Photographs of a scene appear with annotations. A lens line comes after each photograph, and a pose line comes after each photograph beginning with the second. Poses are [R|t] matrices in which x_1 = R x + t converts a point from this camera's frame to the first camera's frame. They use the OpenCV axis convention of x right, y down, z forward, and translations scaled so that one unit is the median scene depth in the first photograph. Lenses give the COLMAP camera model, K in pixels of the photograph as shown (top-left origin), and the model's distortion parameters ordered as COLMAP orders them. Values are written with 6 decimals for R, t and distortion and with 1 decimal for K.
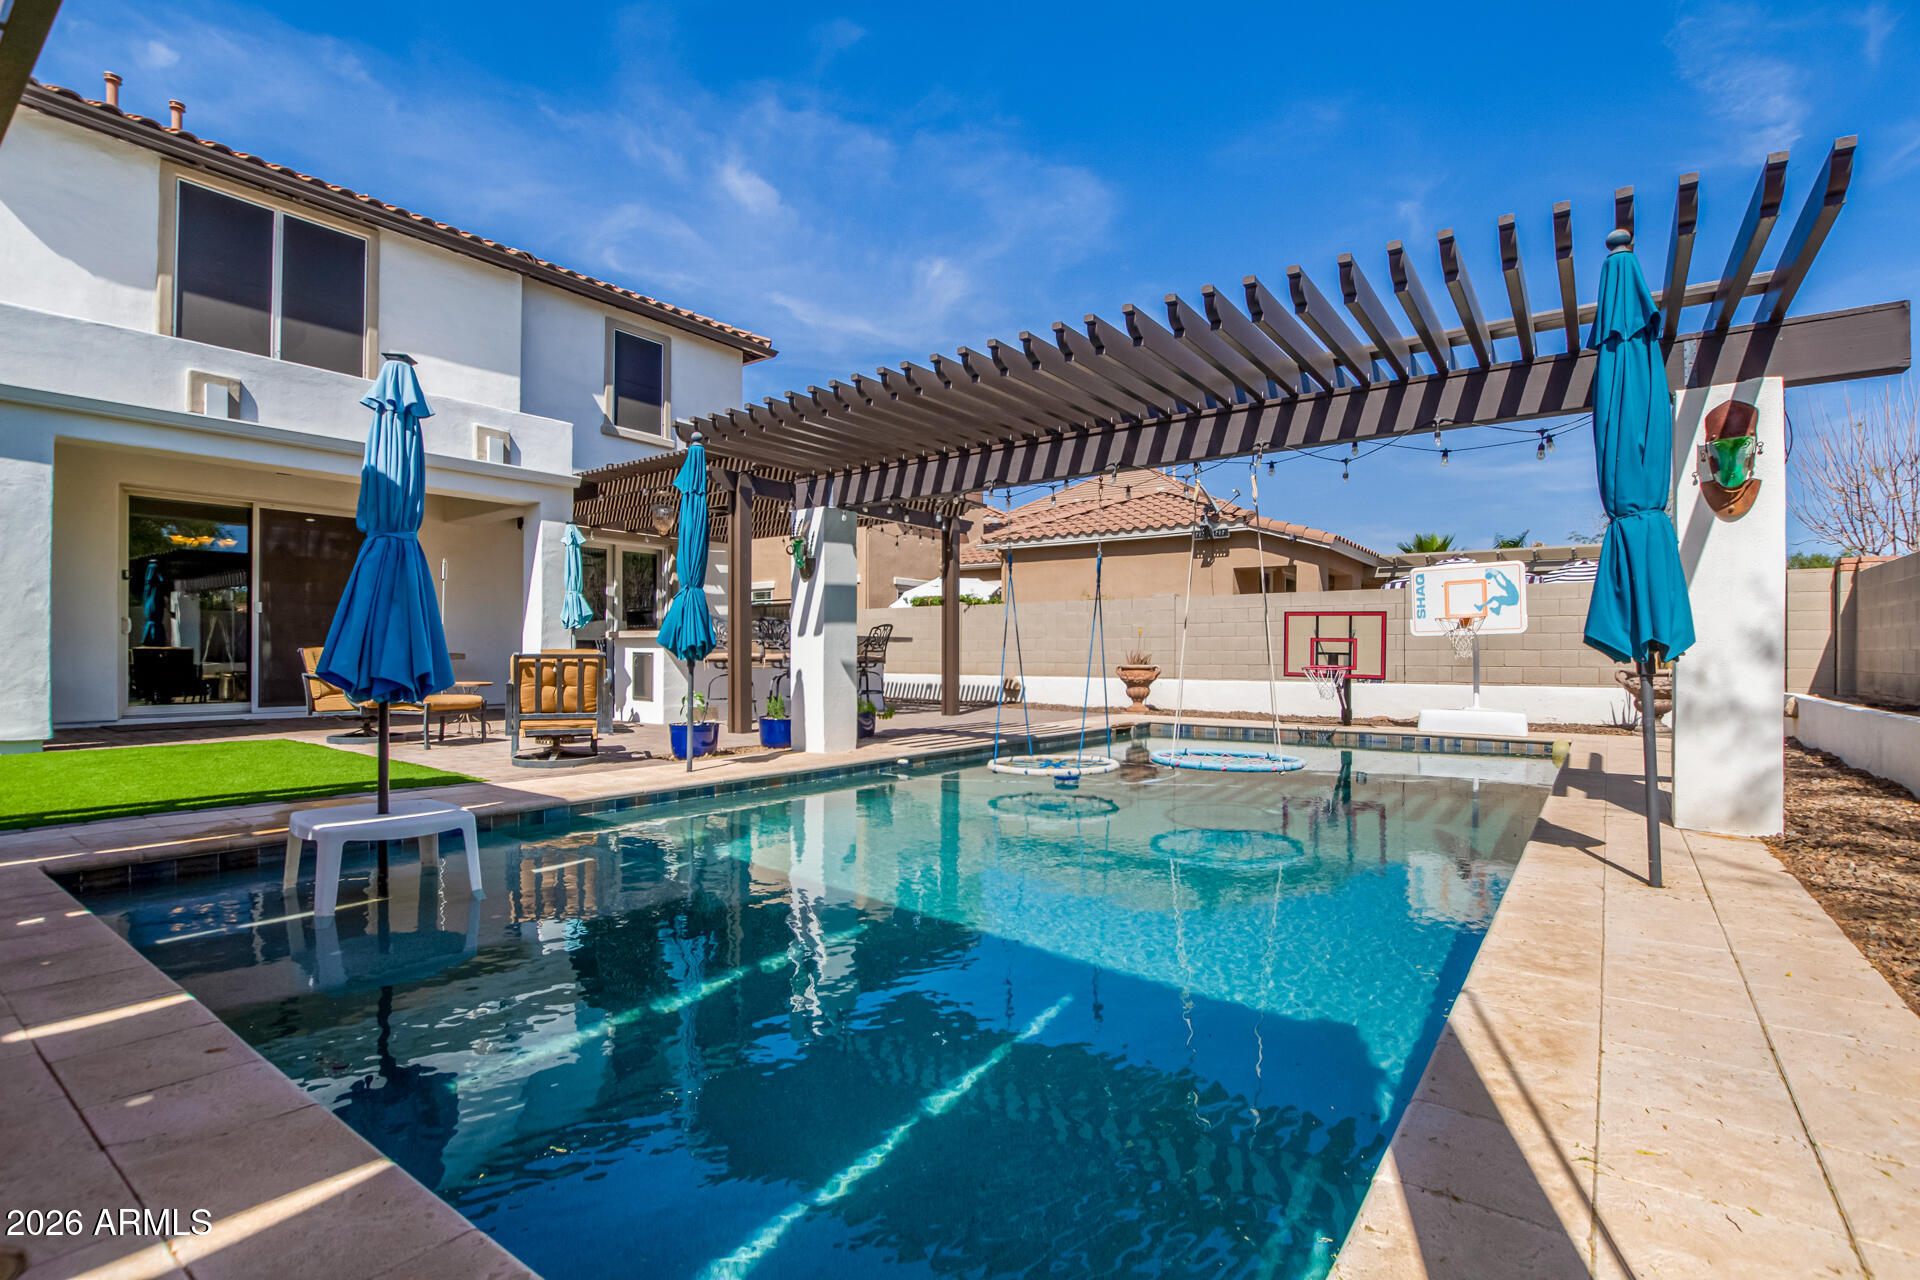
lens RADIAL K [[887.2, 0, 918.4], [0, 887.2, 649.8], [0, 0, 1]] dist [-0.020876, 0.002912]
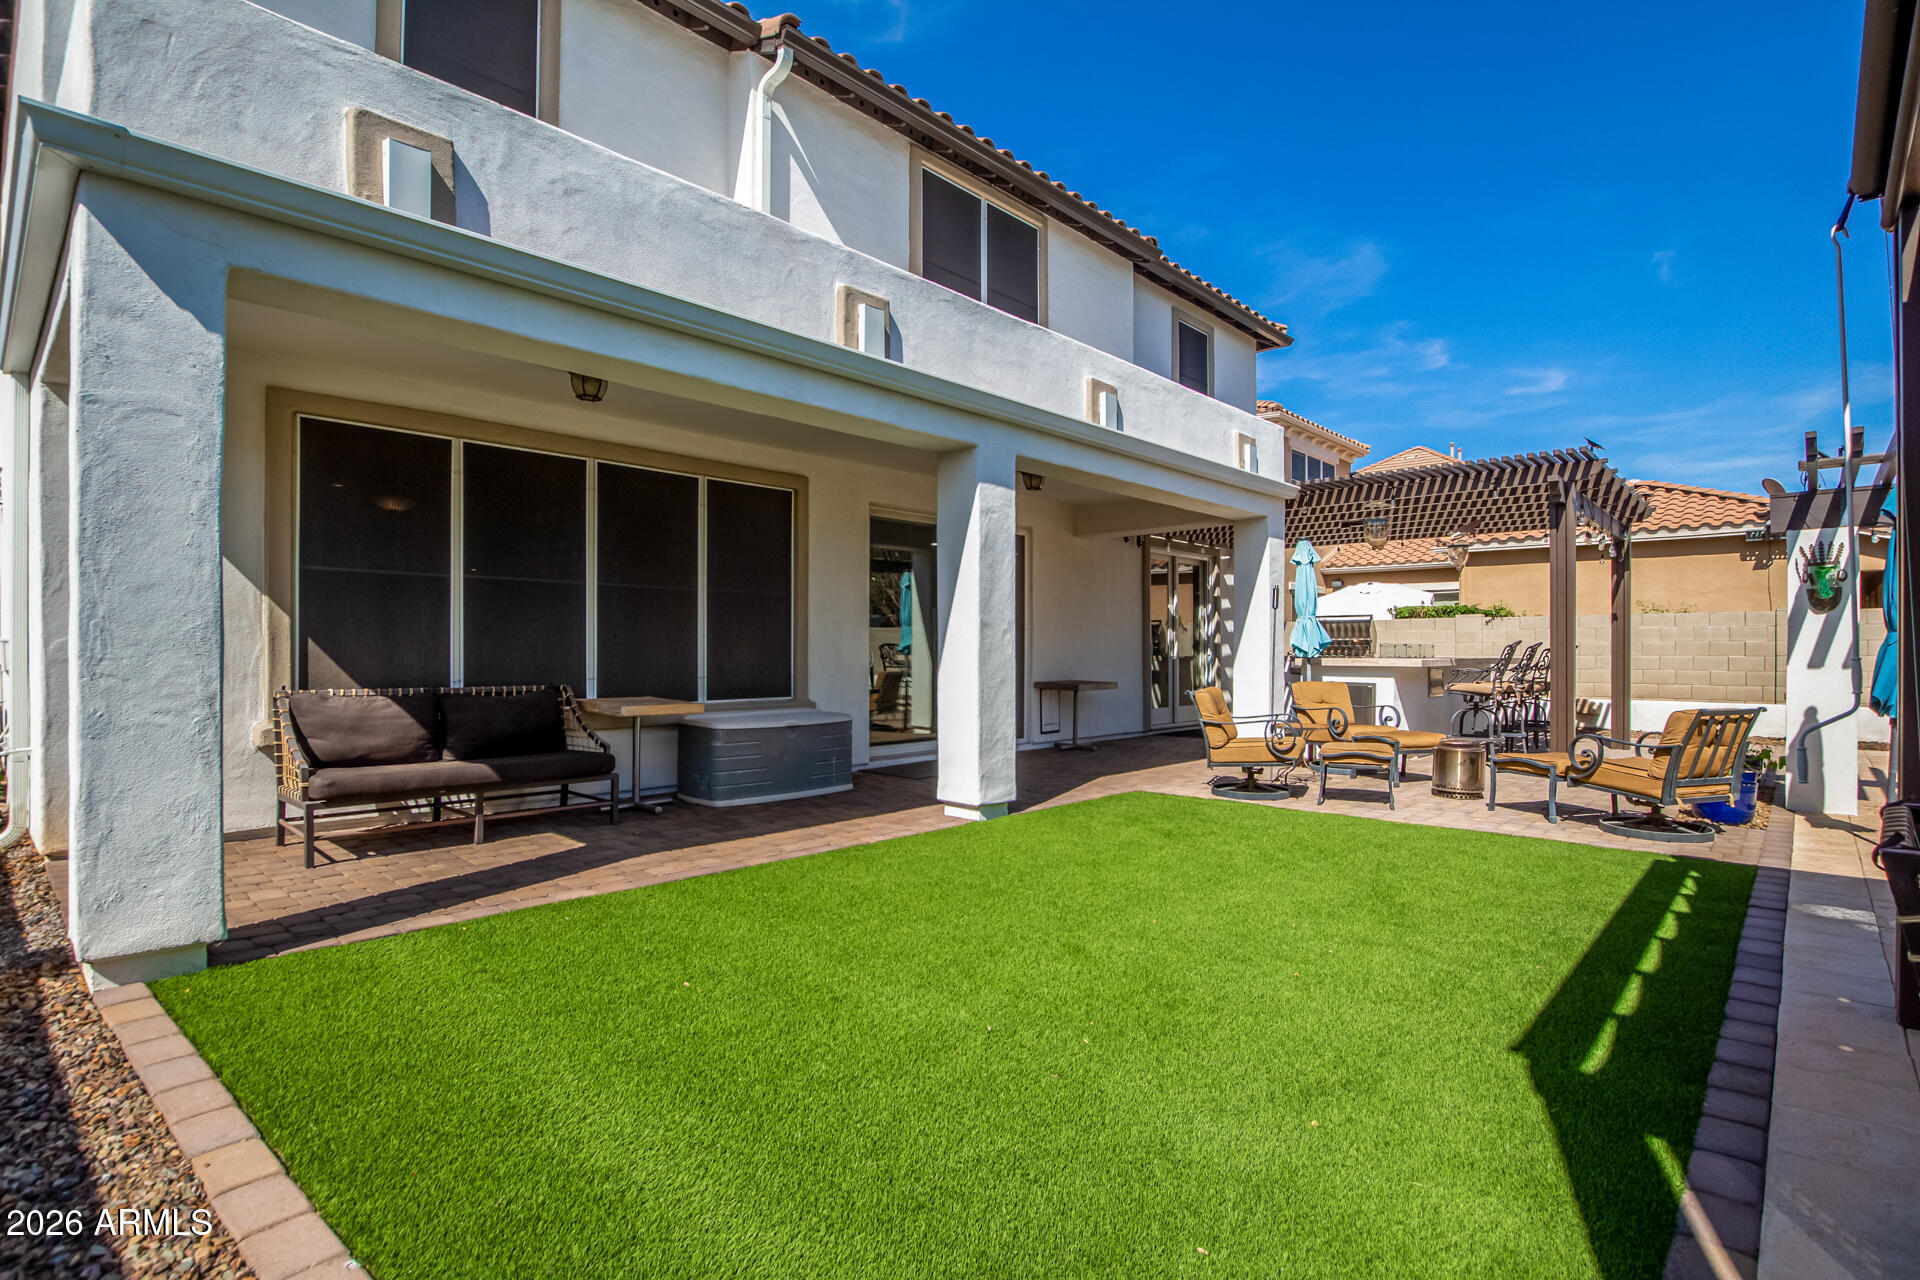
lens RADIAL K [[887.2, 0, 945.6], [0, 887.2, 643.4], [0, 0, 1]] dist [-0.020876, 0.002912]
pose [[0.996112, -0.002578, -0.088060, -0.679230], [0.001993, 0.999975, -0.006738, -0.032824], [0.088075, 0.006536, 0.996092, 0.080353]]
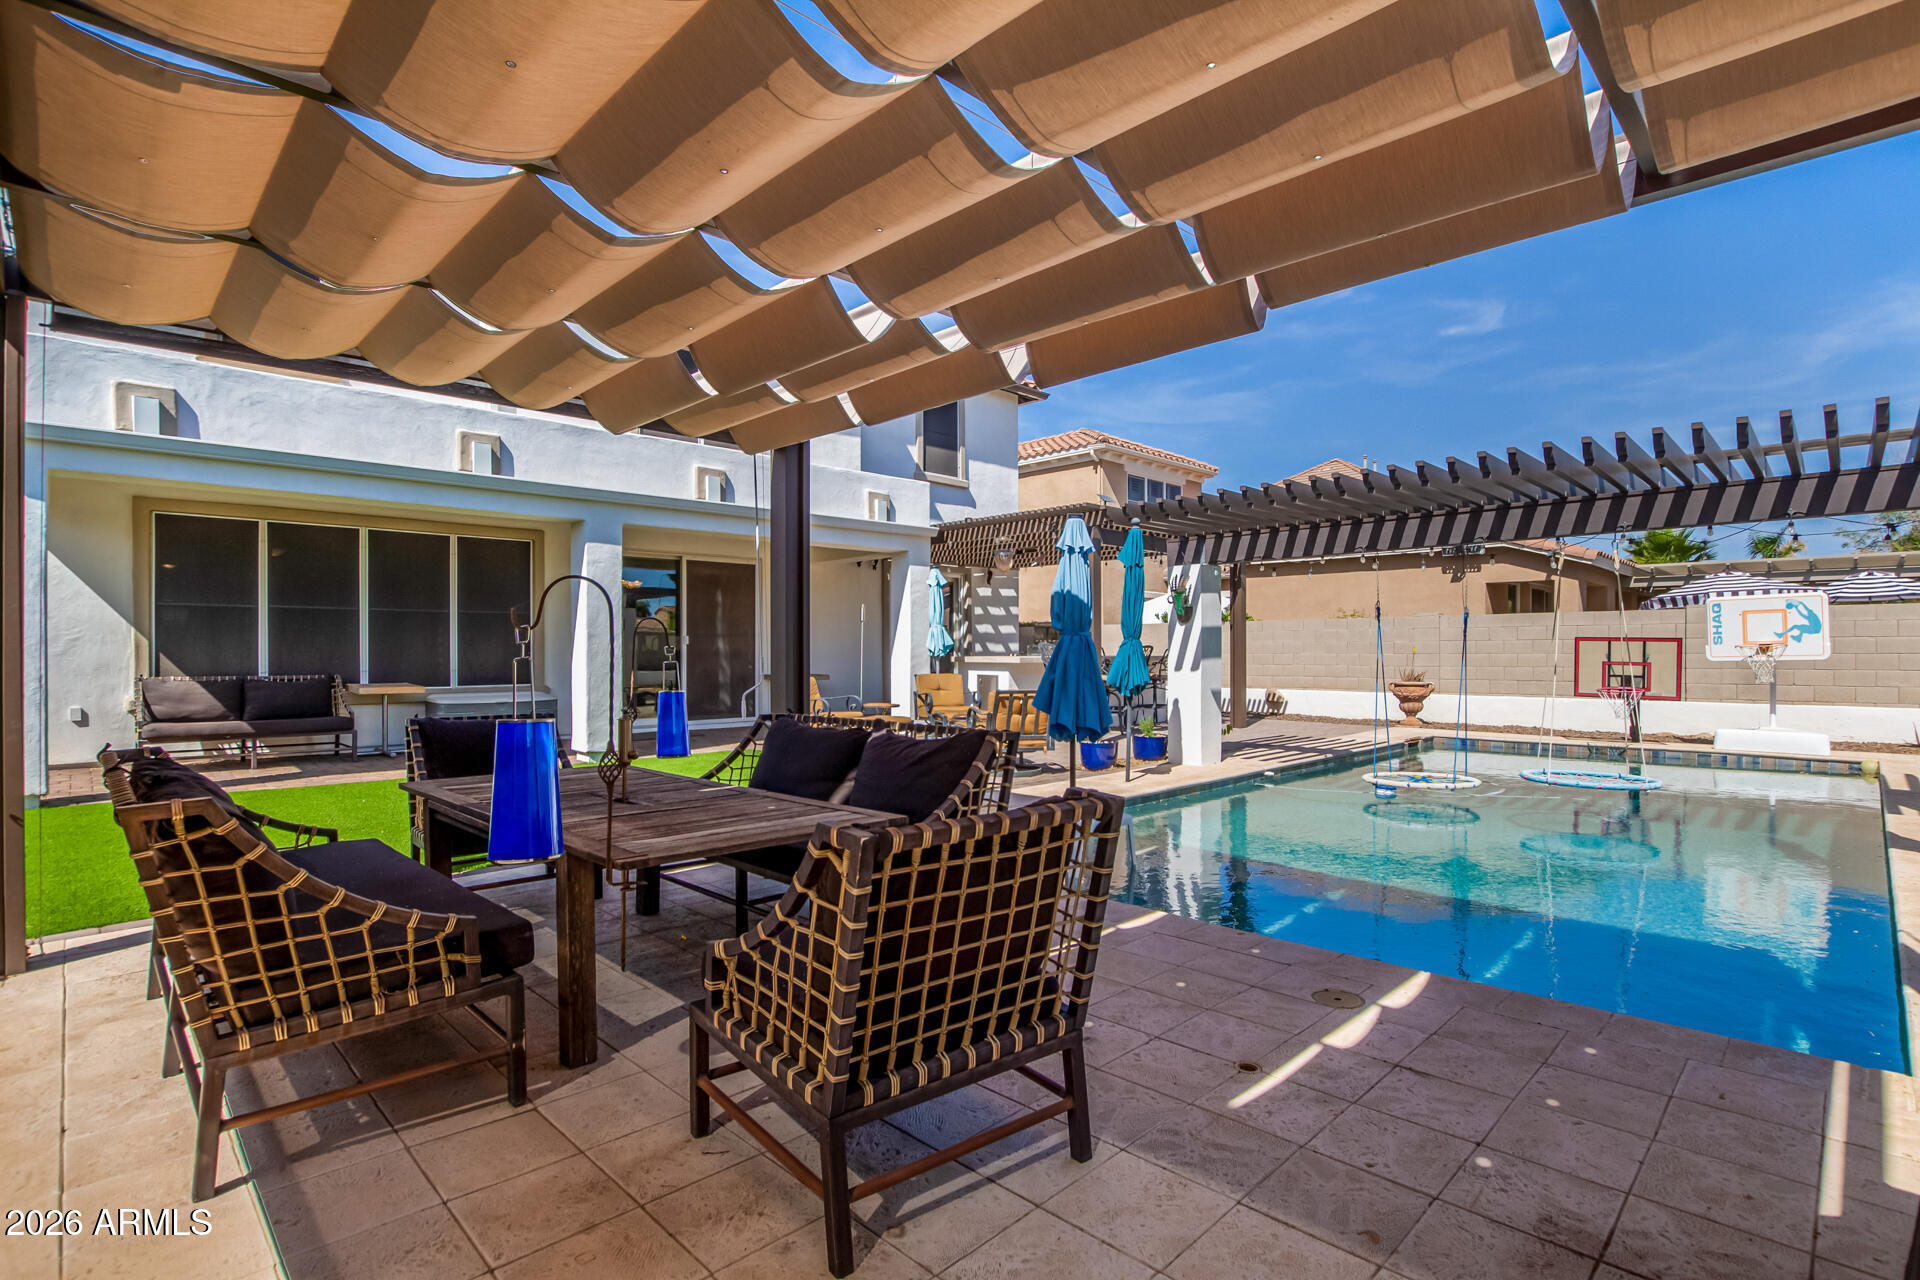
lens RADIAL K [[887.2, 0, 965.1], [0, 887.2, 648.8], [0, 0, 1]] dist [-0.020876, 0.002912]
pose [[0.990263, -0.005096, -0.139116, -0.186735], [0.005117, 0.999987, -0.000210, -0.033599], [0.139115, -0.000503, 0.990276, -0.182482]]
